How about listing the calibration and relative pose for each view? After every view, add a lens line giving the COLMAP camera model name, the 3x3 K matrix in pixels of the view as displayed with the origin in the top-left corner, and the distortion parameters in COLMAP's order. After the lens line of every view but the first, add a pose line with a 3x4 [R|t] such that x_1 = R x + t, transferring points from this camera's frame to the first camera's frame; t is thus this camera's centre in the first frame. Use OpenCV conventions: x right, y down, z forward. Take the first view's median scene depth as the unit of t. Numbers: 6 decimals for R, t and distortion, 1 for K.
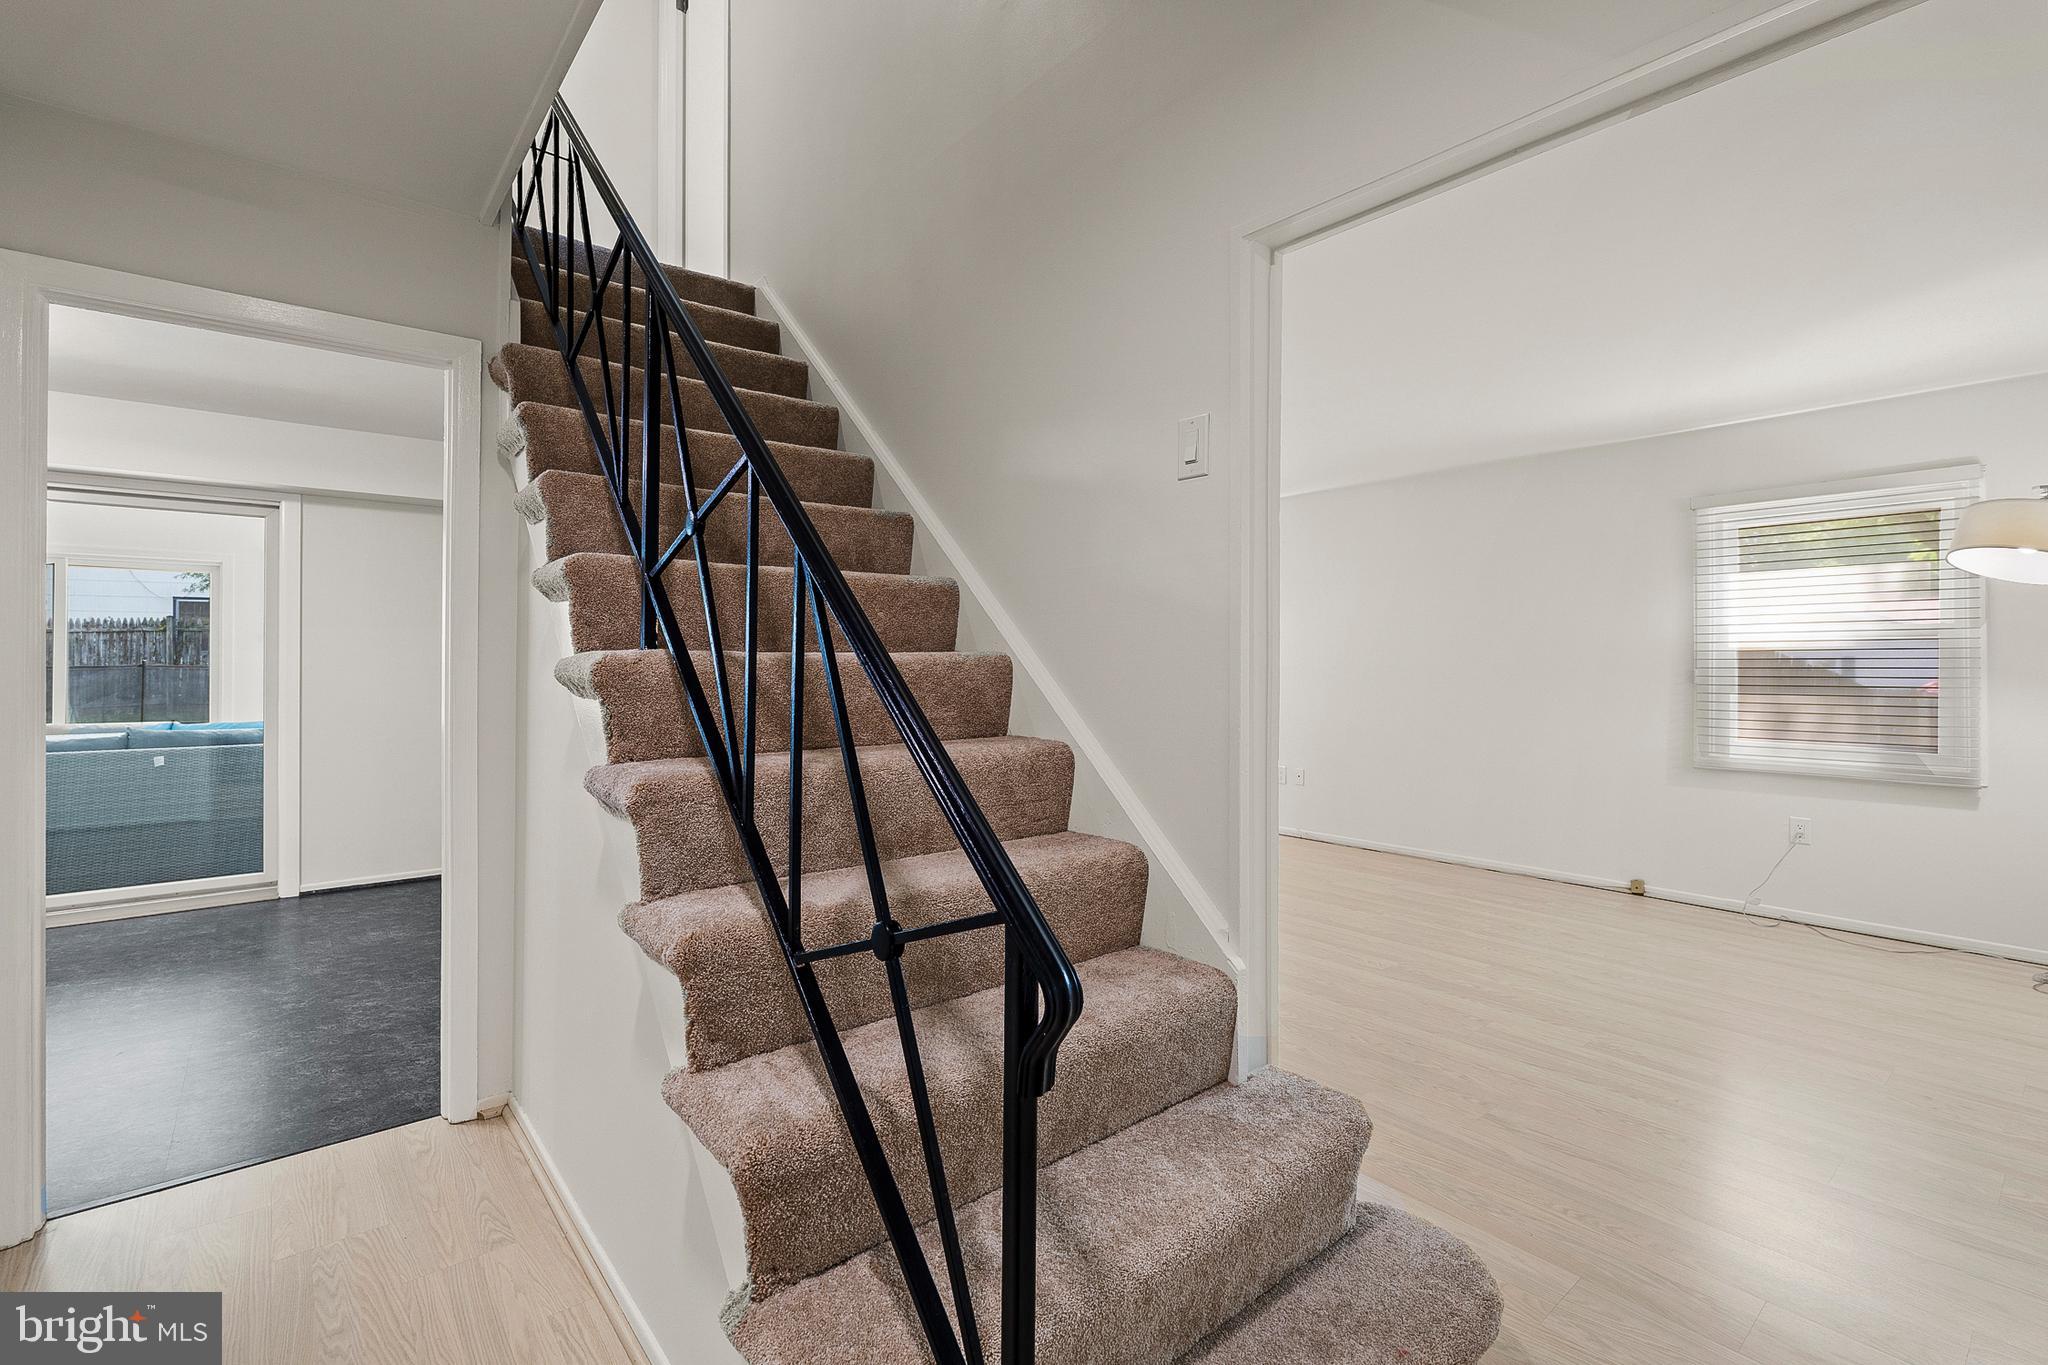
lens RADIAL K [[915.9, 0, 1032.3], [0, 915.9, 672.5], [0, 0, 1]] dist [0.000162, 0.000038]
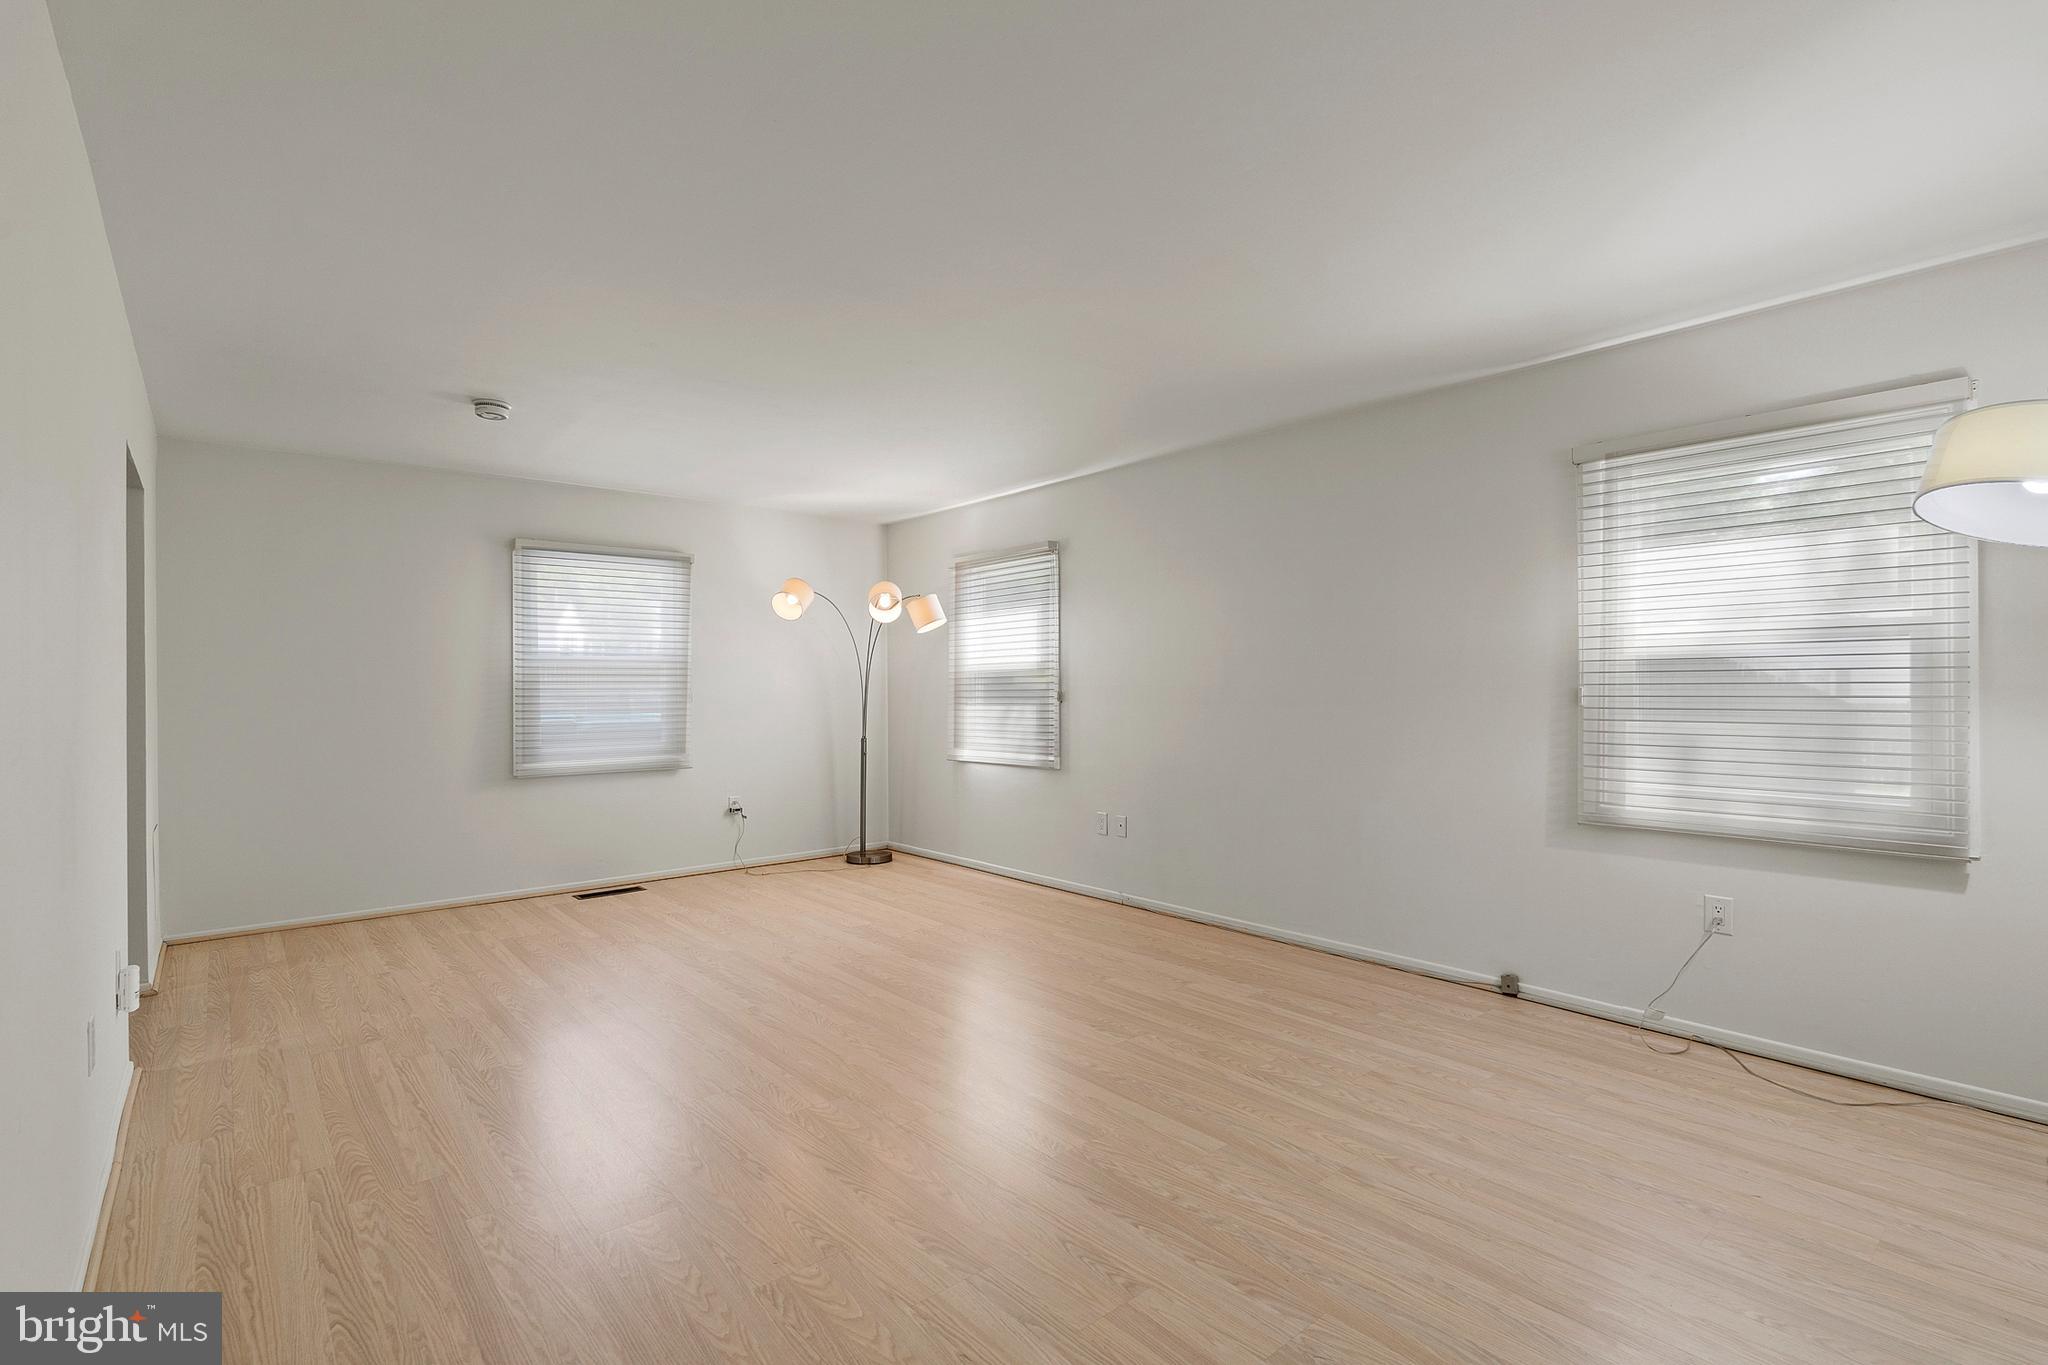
lens RADIAL K [[941.0, 0, 1025.1], [0, 941.0, 699.5], [0, 0, 1]] dist [-0.003982, -0.000344]
pose [[0.999937, -0.008499, 0.007270, 0.288888], [0.008436, 0.999927, 0.008630, -0.003483], [-0.007343, -0.008569, 0.999936, 0.272404]]
